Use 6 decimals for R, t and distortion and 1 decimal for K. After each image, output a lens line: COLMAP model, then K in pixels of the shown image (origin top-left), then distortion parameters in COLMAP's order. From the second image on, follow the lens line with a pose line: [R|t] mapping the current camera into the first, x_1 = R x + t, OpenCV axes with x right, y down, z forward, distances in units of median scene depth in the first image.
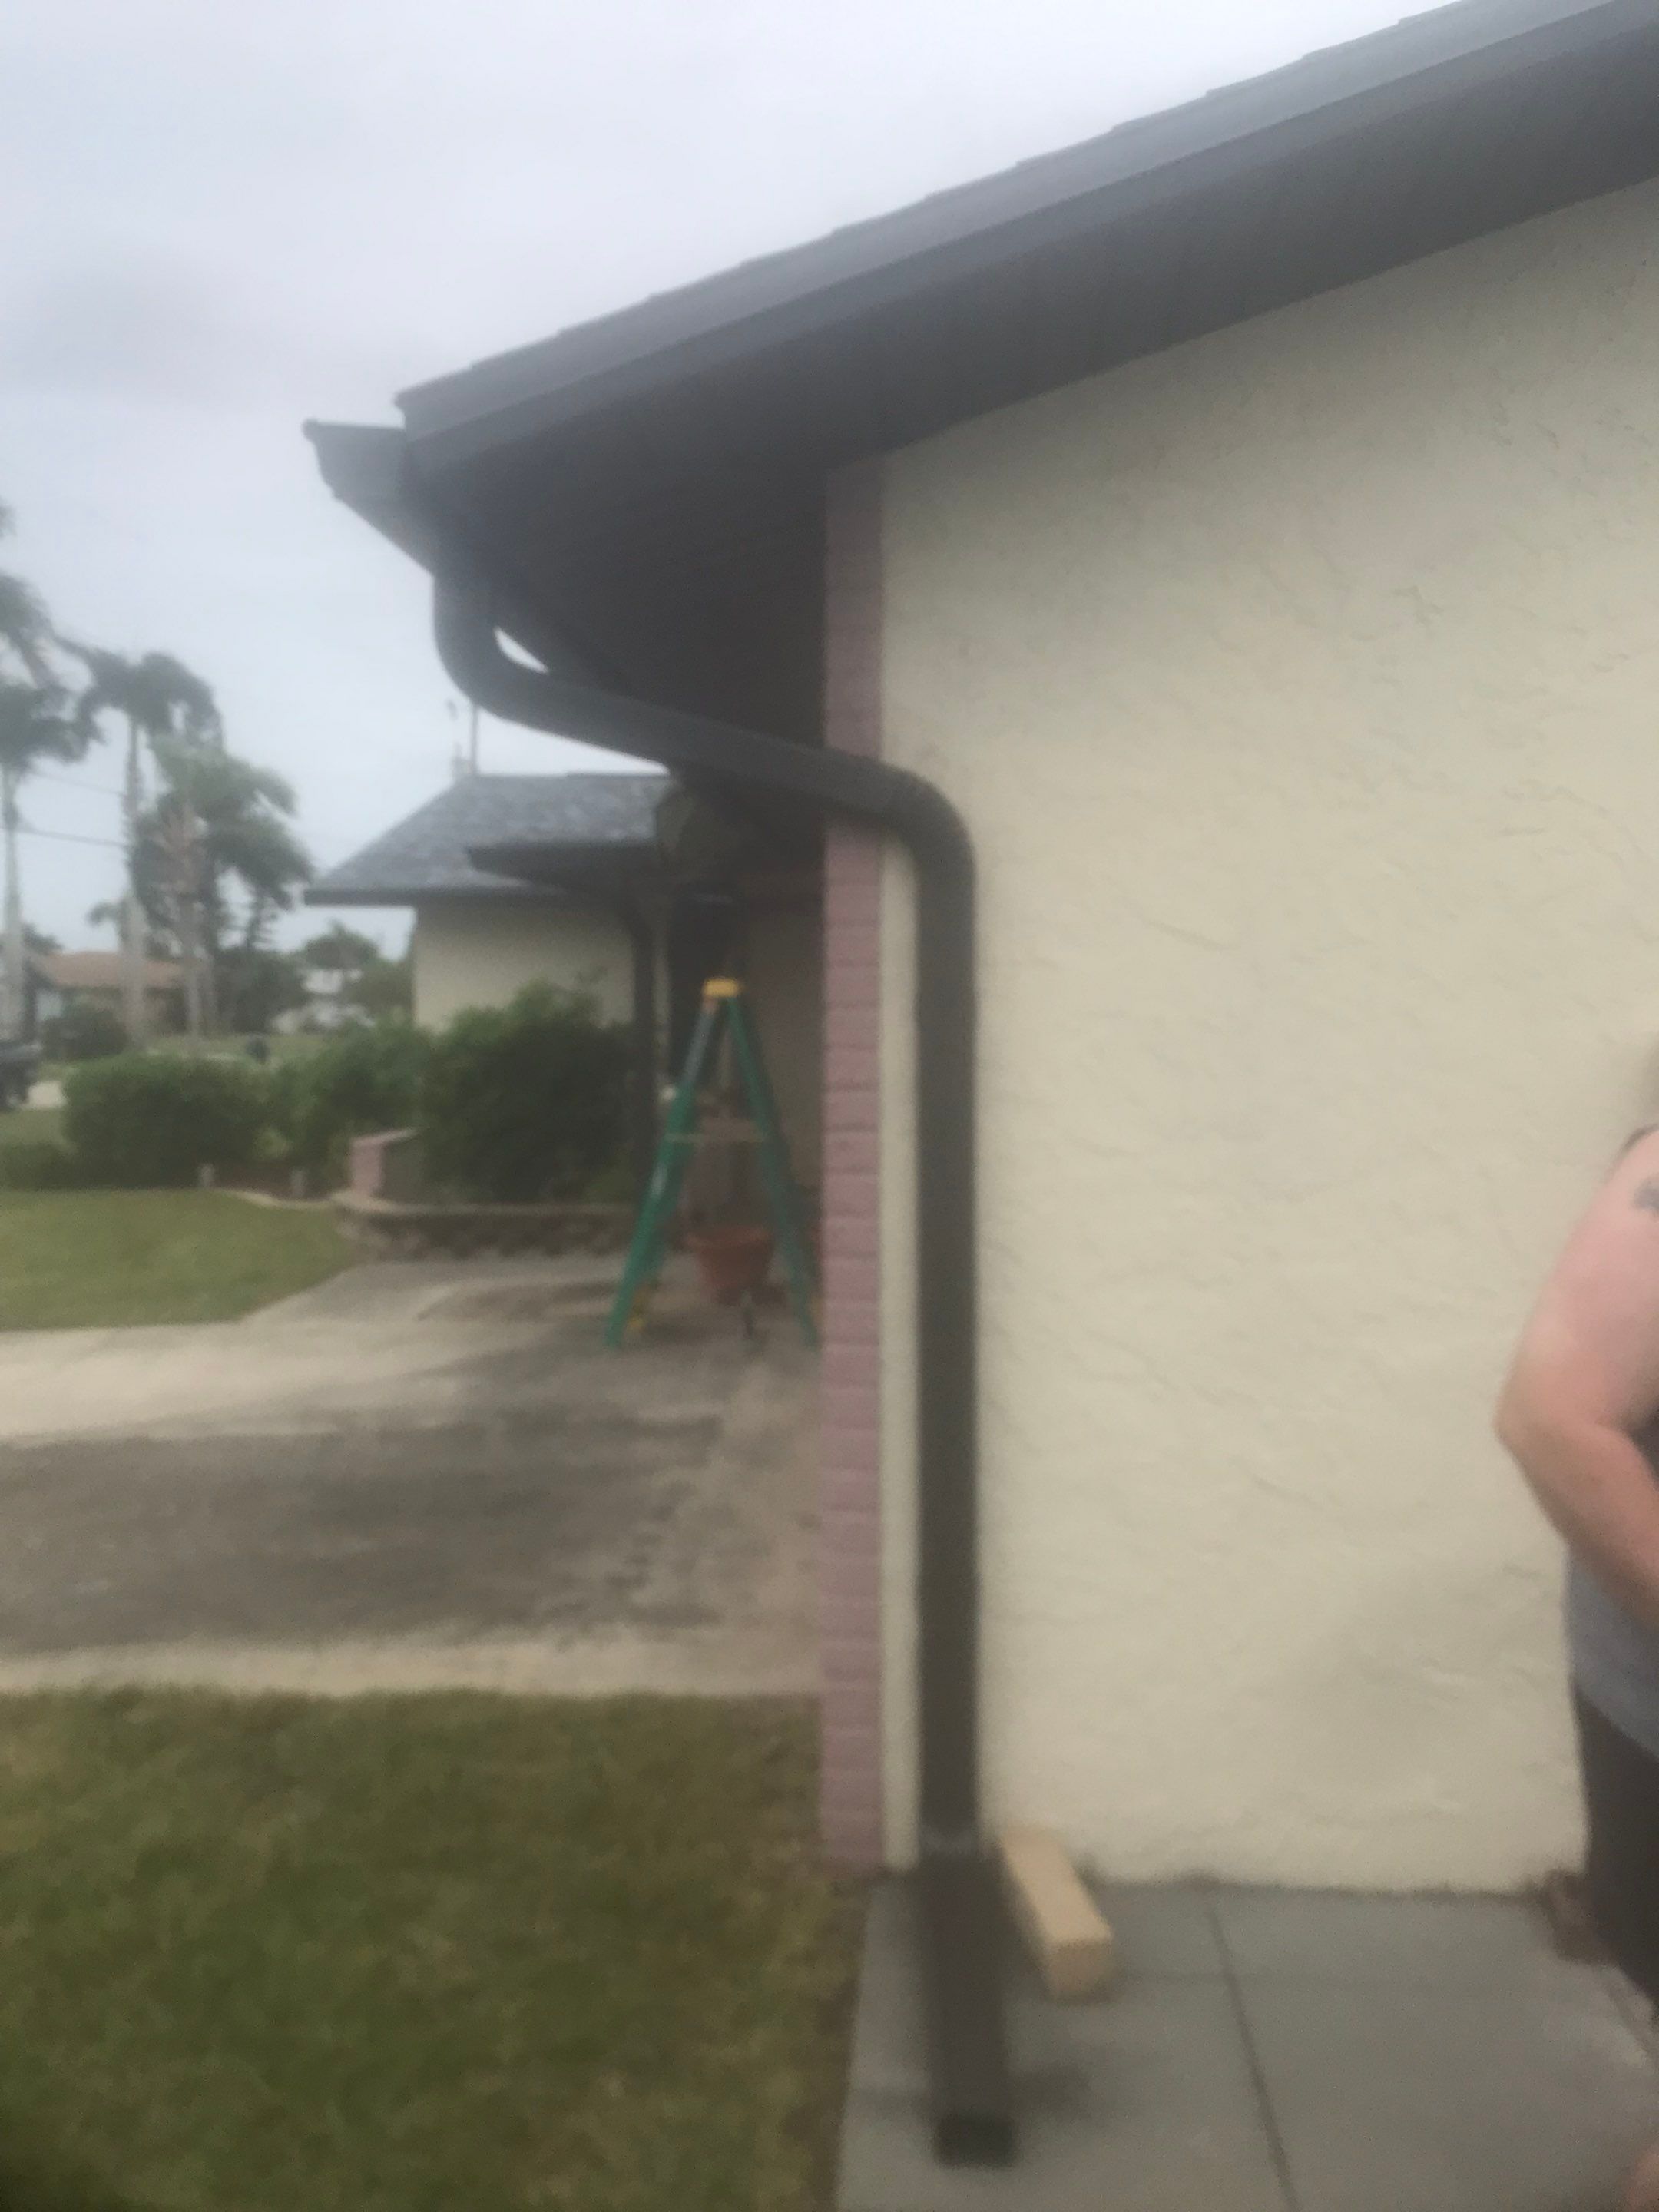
lens RADIAL K [[1789.8, 0, 829.5], [0, 1789.8, 1106.0], [0, 0, 1]] dist [0.070719, 0.000291]
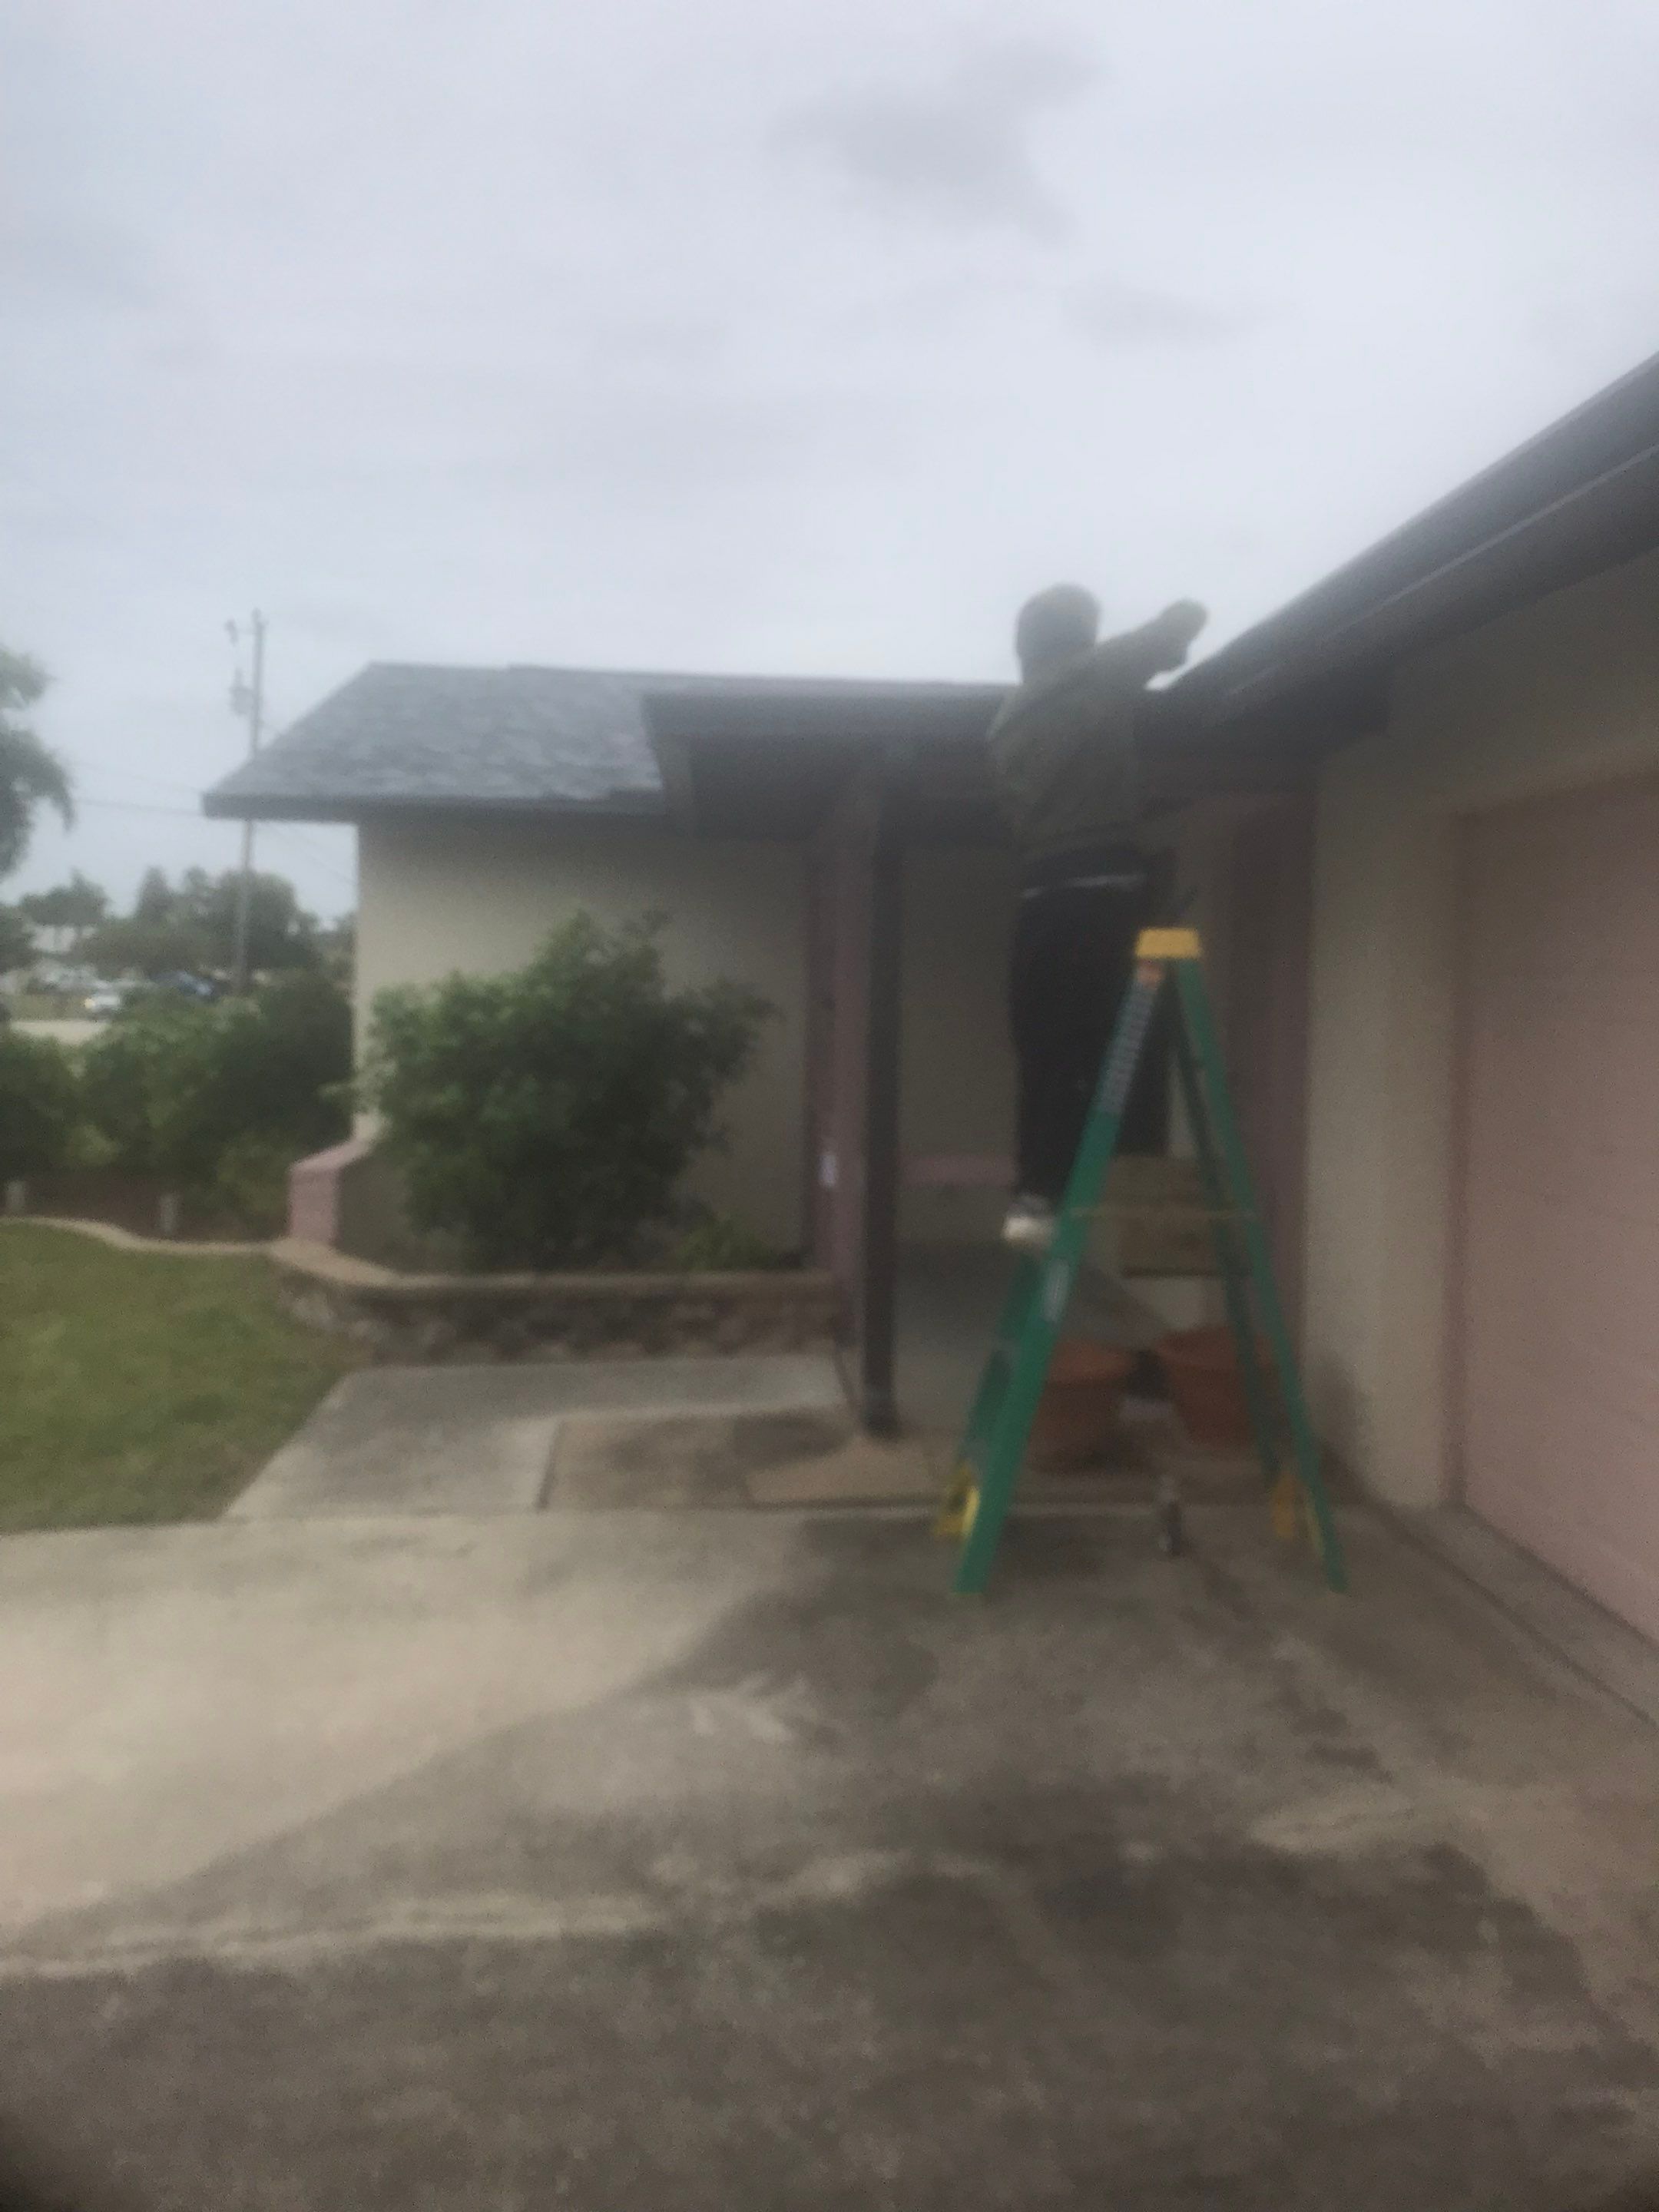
lens RADIAL K [[1789.8, 0, 829.5], [0, 1789.8, 1106.0], [0, 0, 1]] dist [0.070719, 0.000291]
pose [[0.990125, 0.009494, 0.139867, -0.161905], [-0.011518, 0.999840, 0.013669, -0.014405], [-0.139715, -0.015145, 0.990076, 0.307661]]
